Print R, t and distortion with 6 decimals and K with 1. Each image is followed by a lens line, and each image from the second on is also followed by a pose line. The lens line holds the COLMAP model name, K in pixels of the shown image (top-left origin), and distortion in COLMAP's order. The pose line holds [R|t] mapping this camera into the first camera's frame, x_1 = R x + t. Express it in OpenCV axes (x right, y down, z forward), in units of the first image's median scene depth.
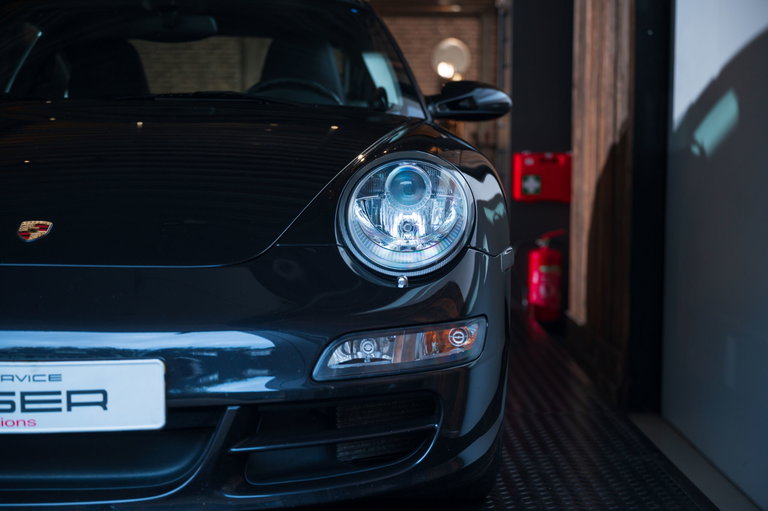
lens RADIAL K [[1465.9, 0, 384.0], [0, 1465.9, 255.5], [0, 0, 1]] dist [-0.045262, -0.078054]
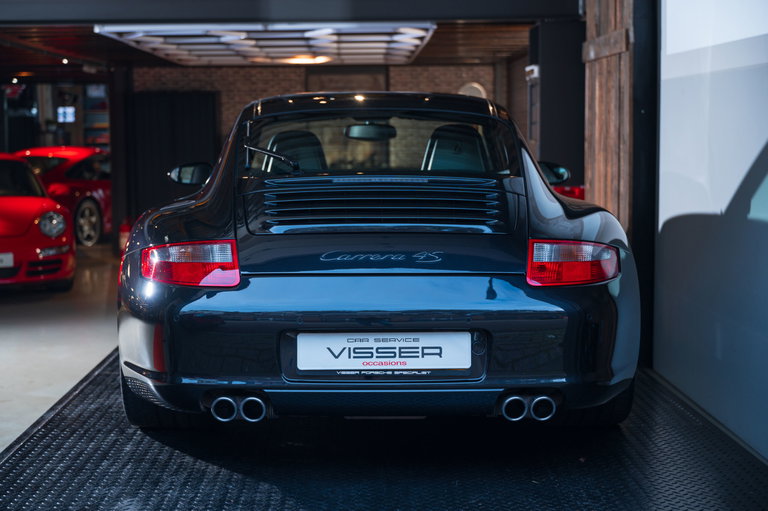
lens RADIAL K [[1227.9, 0, 384.0], [0, 1227.9, 255.5], [0, 0, 1]] dist [0.003647, -0.031033]
pose [[0.999778, -0.015661, -0.014116, -0.055127], [0.015740, 0.999861, 0.005540, -0.014901], [0.014027, -0.005761, 0.999885, -0.211261]]
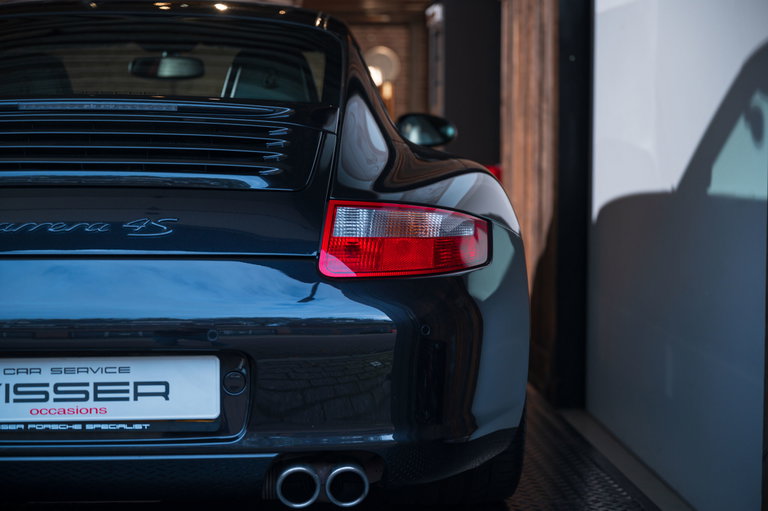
lens RADIAL K [[1485.4, 0, 384.0], [0, 1485.4, 255.5], [0, 0, 1]] dist [0.018572, 0.086481]
pose [[0.998716, -0.013597, 0.048797, -0.011513], [0.013735, 0.999903, -0.002476, -0.004223], [-0.048758, 0.003143, 0.998806, -0.081333]]
